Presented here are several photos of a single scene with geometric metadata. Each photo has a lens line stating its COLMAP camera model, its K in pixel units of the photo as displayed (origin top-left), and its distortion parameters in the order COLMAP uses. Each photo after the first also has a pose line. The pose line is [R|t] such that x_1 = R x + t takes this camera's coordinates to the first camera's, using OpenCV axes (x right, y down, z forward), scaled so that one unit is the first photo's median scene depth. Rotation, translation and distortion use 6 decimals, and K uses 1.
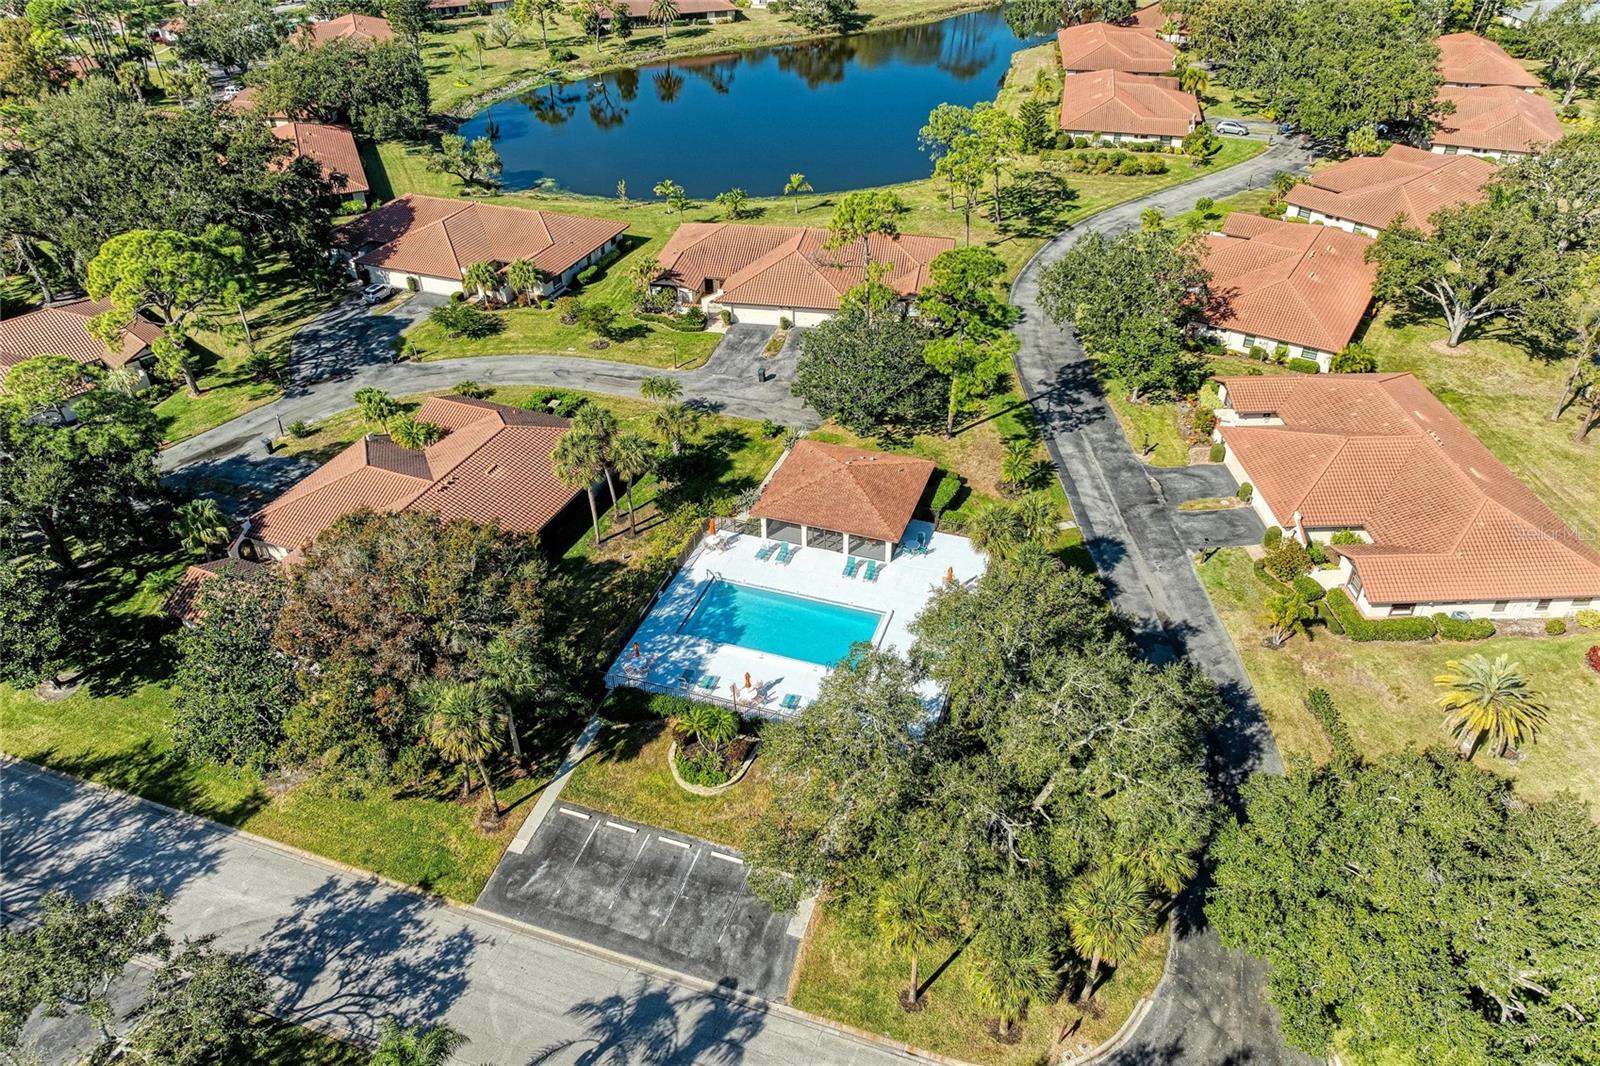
lens RADIAL K [[1136.5, 0, 800.0], [0, 1136.5, 533.0], [0, 0, 1]] dist [-0.017805, -0.001156]
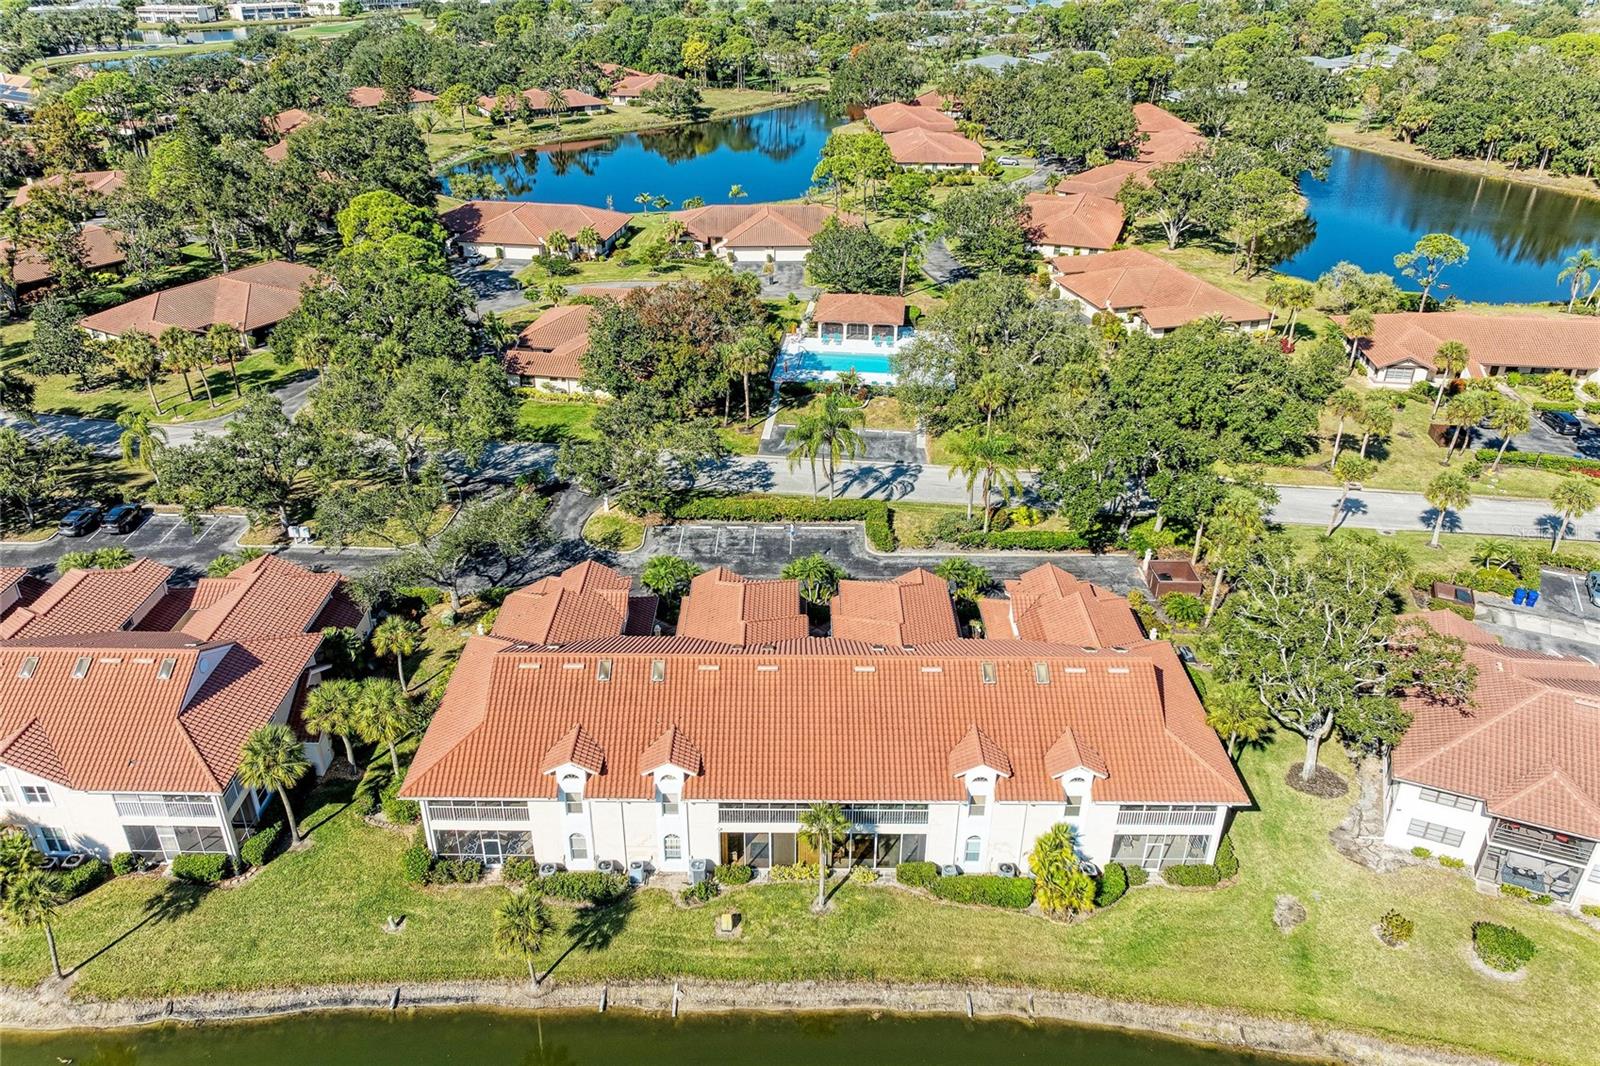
lens RADIAL K [[1171.4, 0, 807.9], [0, 1171.4, 522.3], [0, 0, 1]] dist [-0.036378, 0.029648]
pose [[0.973270, -0.092324, 0.210289, -0.314274], [0.118373, 0.986306, -0.114840, 0.337852], [-0.196807, 0.136663, 0.970871, -0.464630]]
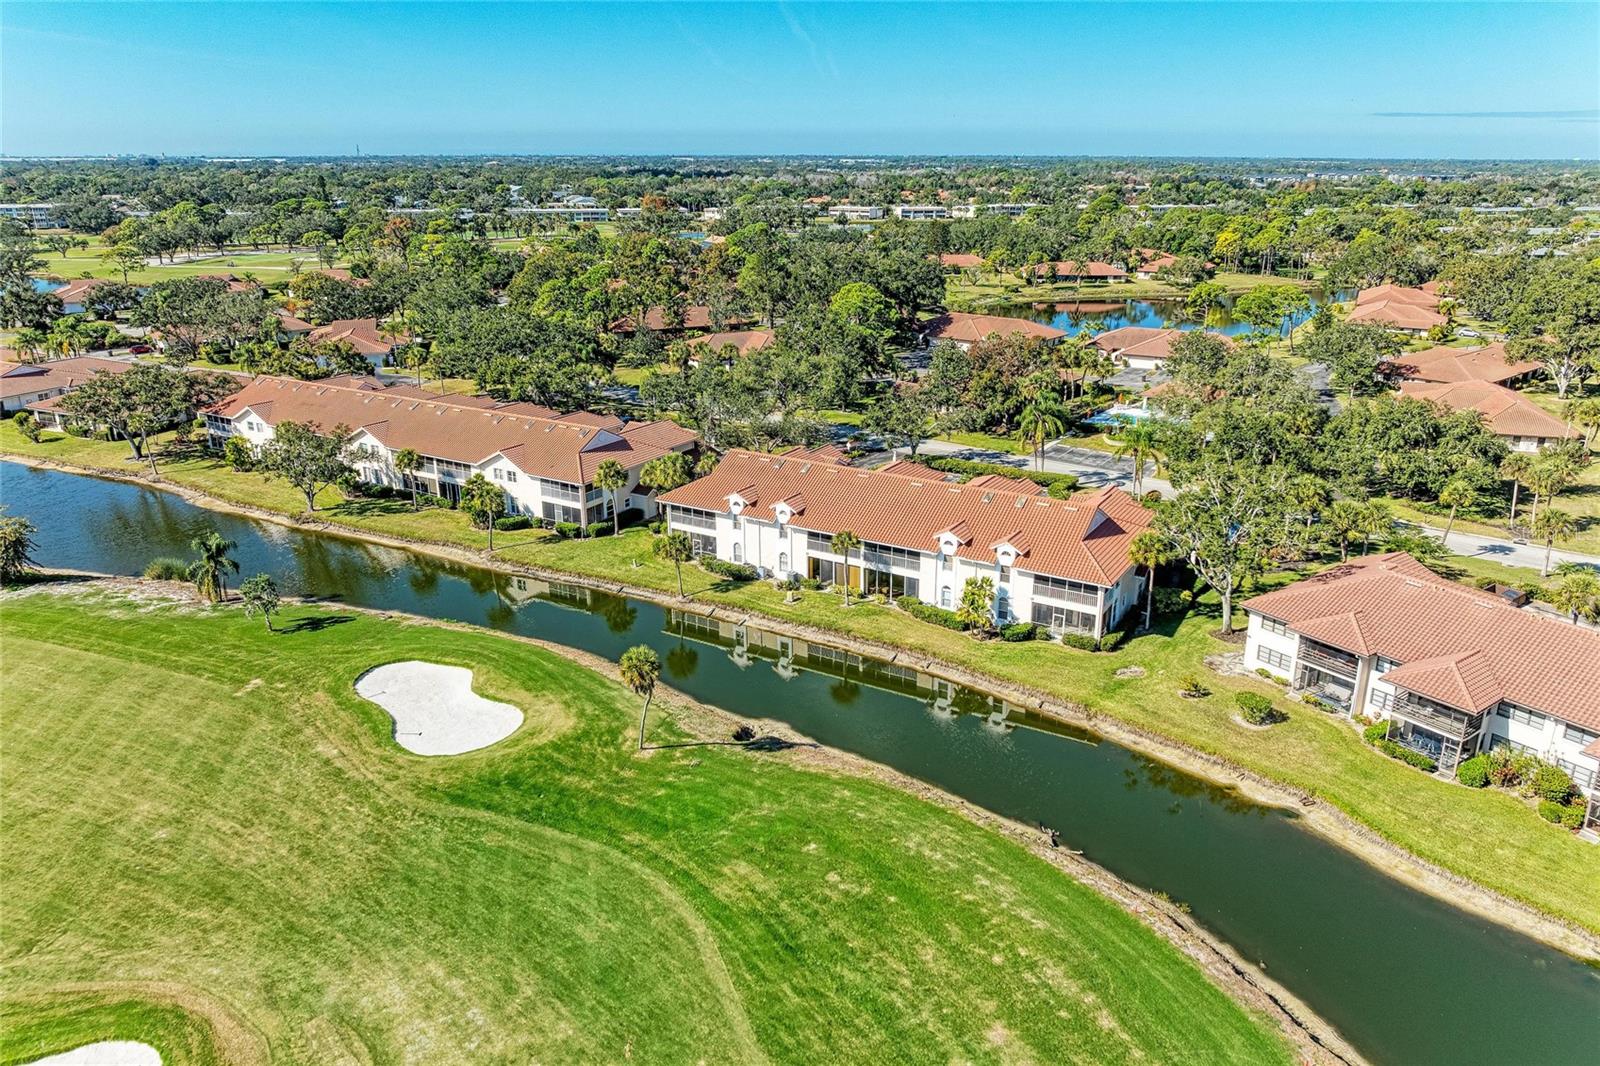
lens RADIAL K [[1126.0, 0, 814.6], [0, 1126.0, 536.3], [0, 0, 1]] dist [-0.014677, -0.009073]
pose [[0.954928, 0.102615, -0.278535, -0.007452], [-0.175788, 0.951603, -0.252093, 0.616104], [0.239186, 0.289694, 0.926751, -0.727211]]
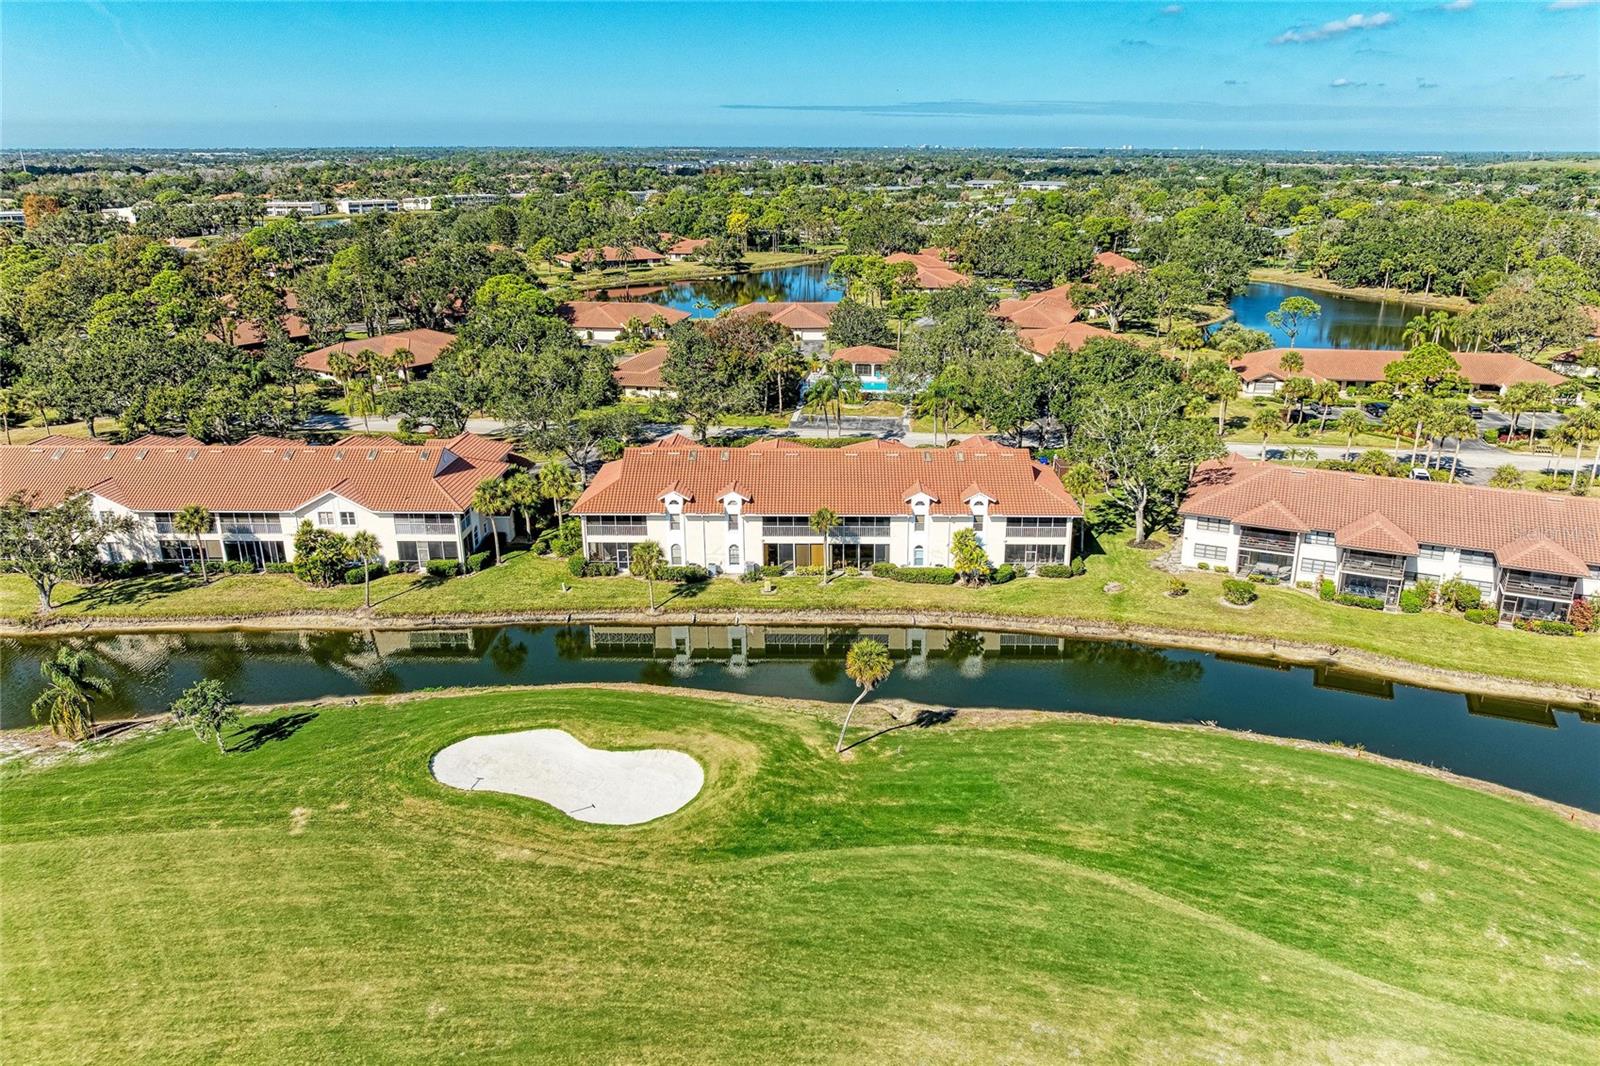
lens RADIAL K [[1131.5, 0, 834.2], [0, 1131.5, 506.6], [0, 0, 1]] dist [-0.001730, -0.046965]
pose [[0.973707, -0.062362, 0.219101, -0.386682], [0.124497, 0.951137, -0.282559, 0.632545], [-0.190774, 0.302407, 0.933893, -0.728384]]
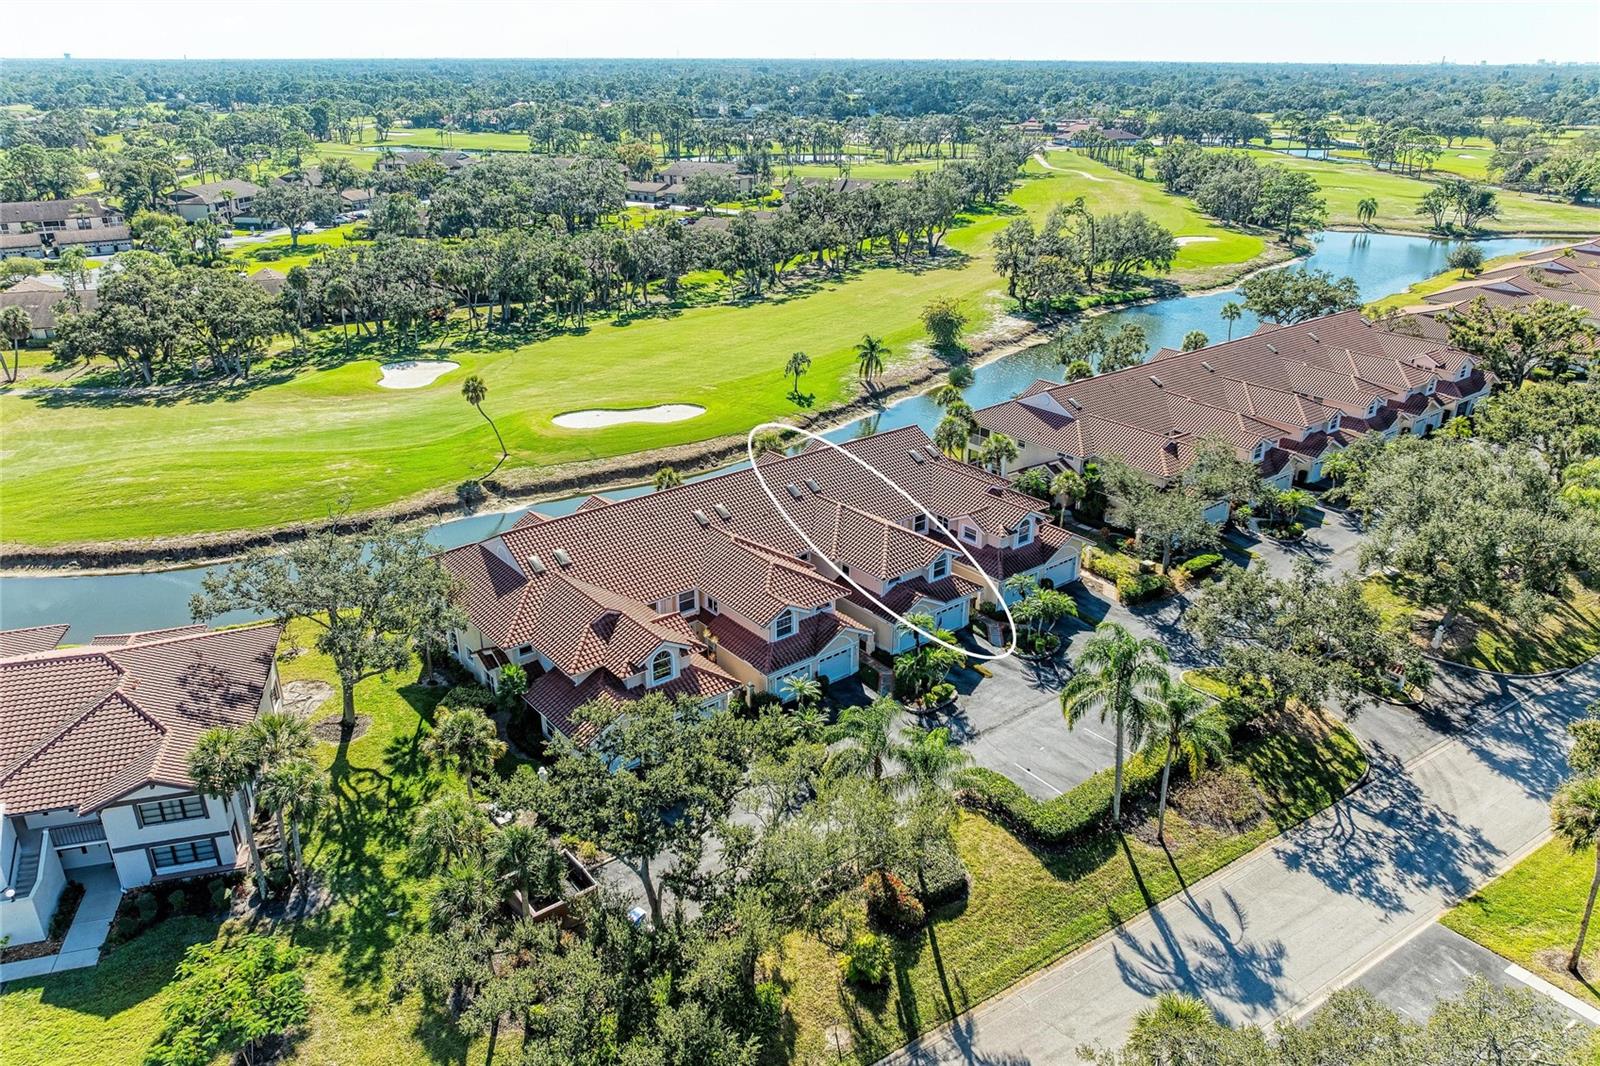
lens RADIAL K [[1126.0, 0, 814.6], [0, 1126.0, 536.3], [0, 0, 1]] dist [-0.014677, -0.009073]
pose [[-0.610333, 0.315050, -0.726799, 0.305123], [-0.458055, 0.608197, 0.648292, -0.119074], [0.646282, 0.728588, -0.226892, 0.315212]]
